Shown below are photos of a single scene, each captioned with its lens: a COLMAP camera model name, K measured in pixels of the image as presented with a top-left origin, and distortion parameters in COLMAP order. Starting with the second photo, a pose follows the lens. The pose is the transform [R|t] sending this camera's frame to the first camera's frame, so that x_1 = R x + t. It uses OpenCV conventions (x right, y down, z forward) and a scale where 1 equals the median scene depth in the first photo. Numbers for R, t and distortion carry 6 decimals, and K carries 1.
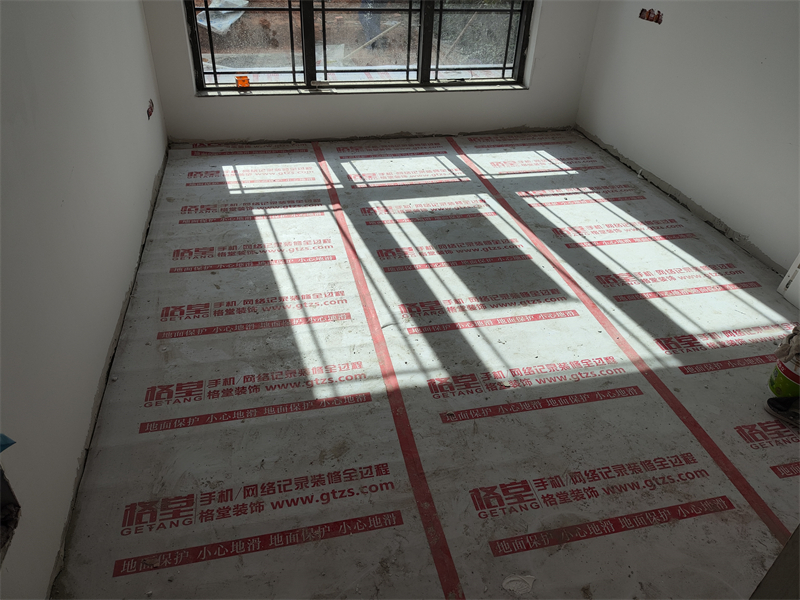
lens RADIAL K [[587.1, 0, 402.8], [0, 587.1, 285.7], [0, 0, 1]] dist [0.041433, -0.044482]
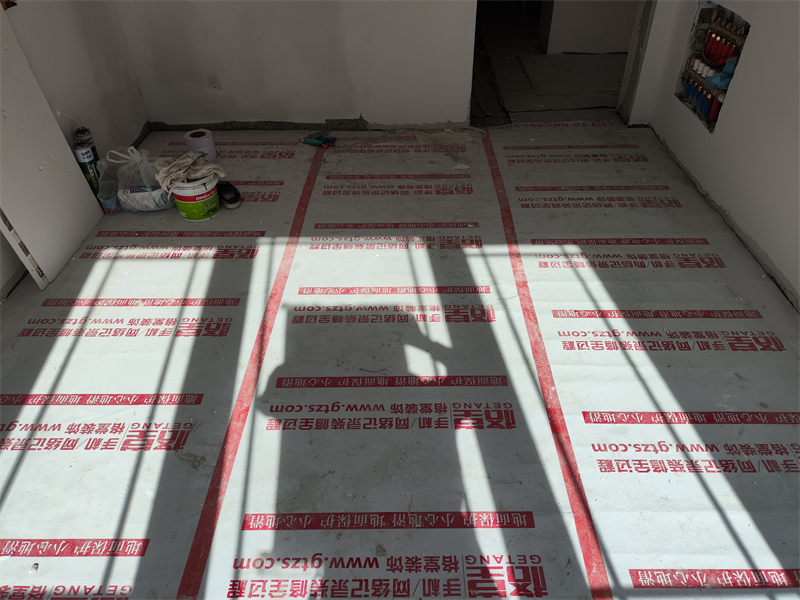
lens RADIAL K [[587.1, 0, 403.0], [0, 587.1, 285.6], [0, 0, 1]] dist [0.041433, -0.044482]
pose [[-0.972175, -0.161324, 0.169855, -0.009958], [0.108048, 0.334548, 0.936164, -0.596831], [-0.207851, 0.928468, -0.307809, 0.935474]]
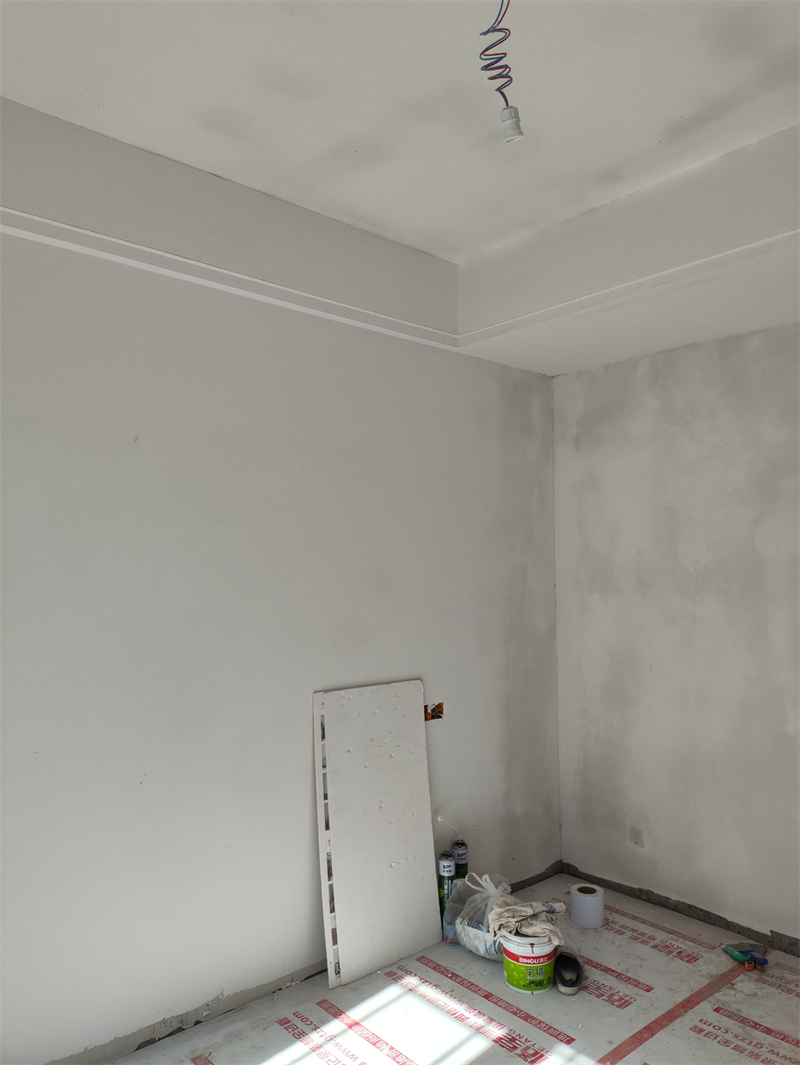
lens RADIAL K [[781.6, 0, 398.5], [0, 781.6, 520.9], [0, 0, 1]] dist [0.041433, -0.044482]
pose [[-0.471401, 0.016150, 0.881771, -0.298599], [0.470660, 0.850154, 0.236046, -0.604529], [-0.745829, 0.526286, -0.408364, 0.842169]]
